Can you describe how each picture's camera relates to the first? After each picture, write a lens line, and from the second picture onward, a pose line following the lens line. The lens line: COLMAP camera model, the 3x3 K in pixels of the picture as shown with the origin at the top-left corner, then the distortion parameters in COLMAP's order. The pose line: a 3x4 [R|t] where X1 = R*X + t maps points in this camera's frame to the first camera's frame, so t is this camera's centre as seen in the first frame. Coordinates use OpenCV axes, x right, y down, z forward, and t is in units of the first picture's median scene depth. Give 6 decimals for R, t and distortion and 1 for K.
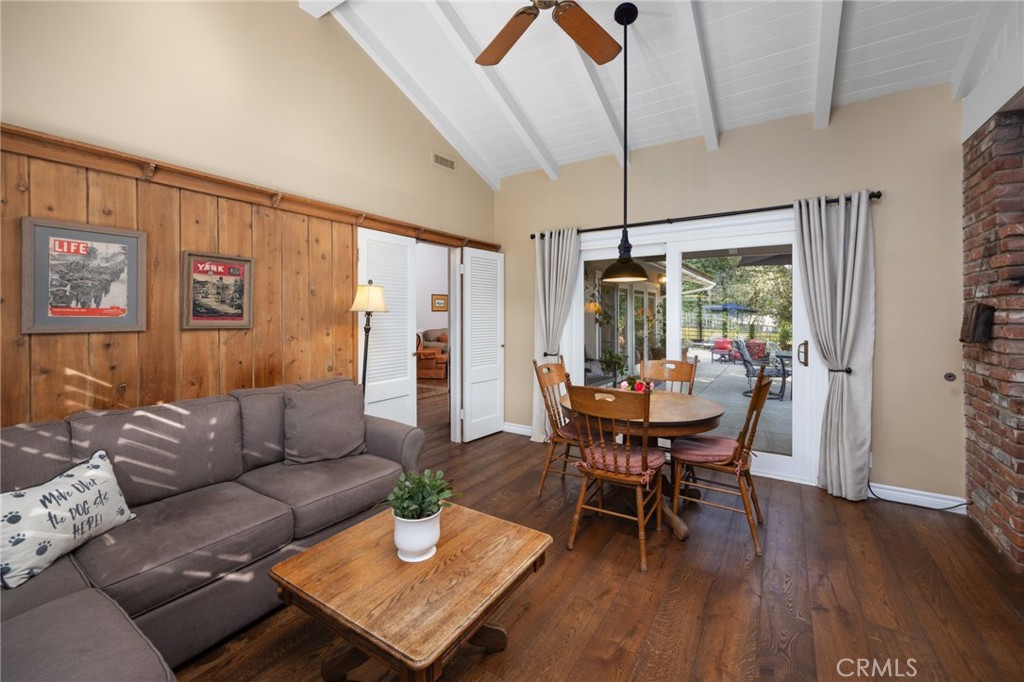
lens RADIAL K [[419.9, 0, 508.5], [0, 419.9, 313.4], [0, 0, 1]] dist [-0.000140, -0.000088]
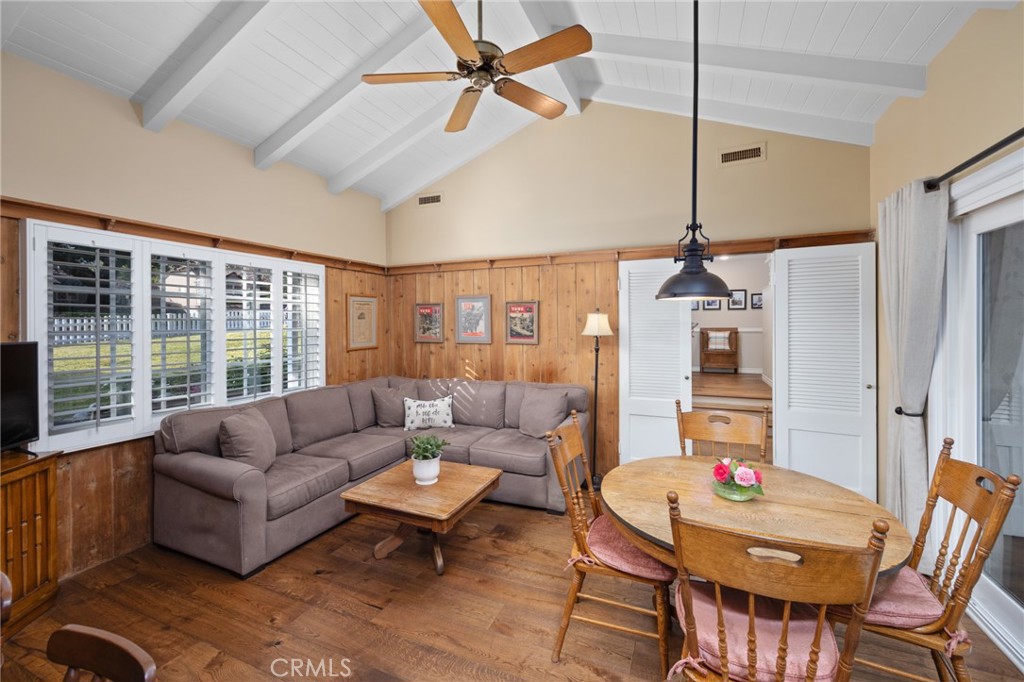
lens RADIAL K [[409.8, 0, 518.5], [0, 409.8, 327.3], [0, 0, 1]] dist [-0.001220, -0.000028]
pose [[0.184205, 0.005382, -0.982873, 0.951082], [0.009666, 0.999927, 0.007287, -0.043874], [0.982840, -0.010843, 0.184139, 0.677697]]
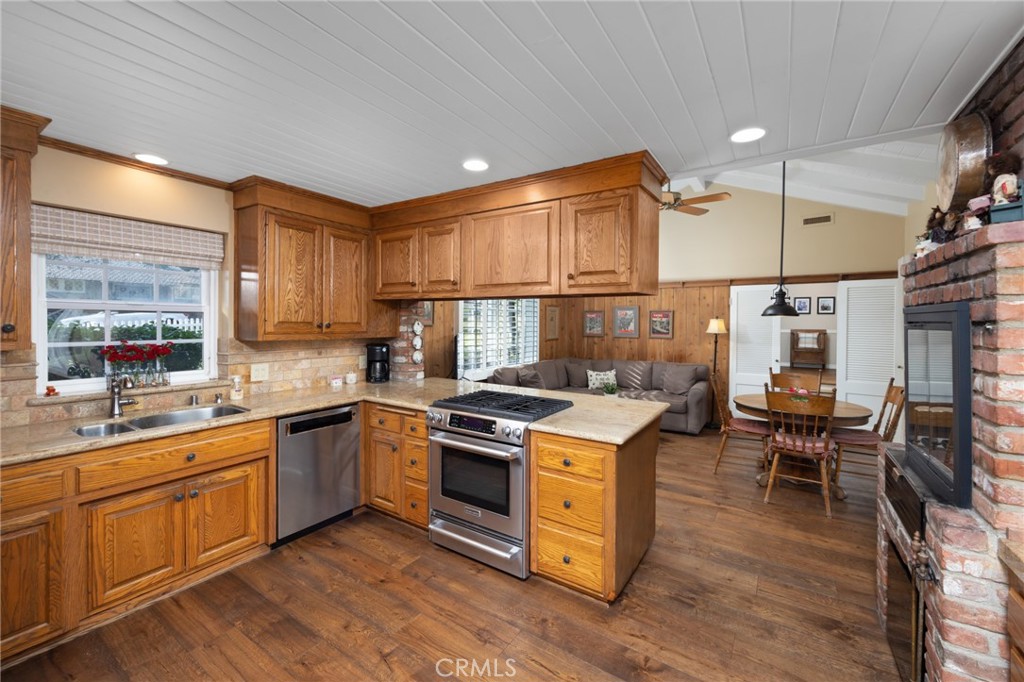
lens RADIAL K [[409.8, 0, 518.5], [0, 409.8, 327.3], [0, 0, 1]] dist [-0.001220, -0.000028]
pose [[0.008130, 0.010798, -0.999909, 1.885856], [-0.002256, 0.999939, 0.010780, -0.057410], [0.999964, 0.002168, 0.008154, 0.081059]]
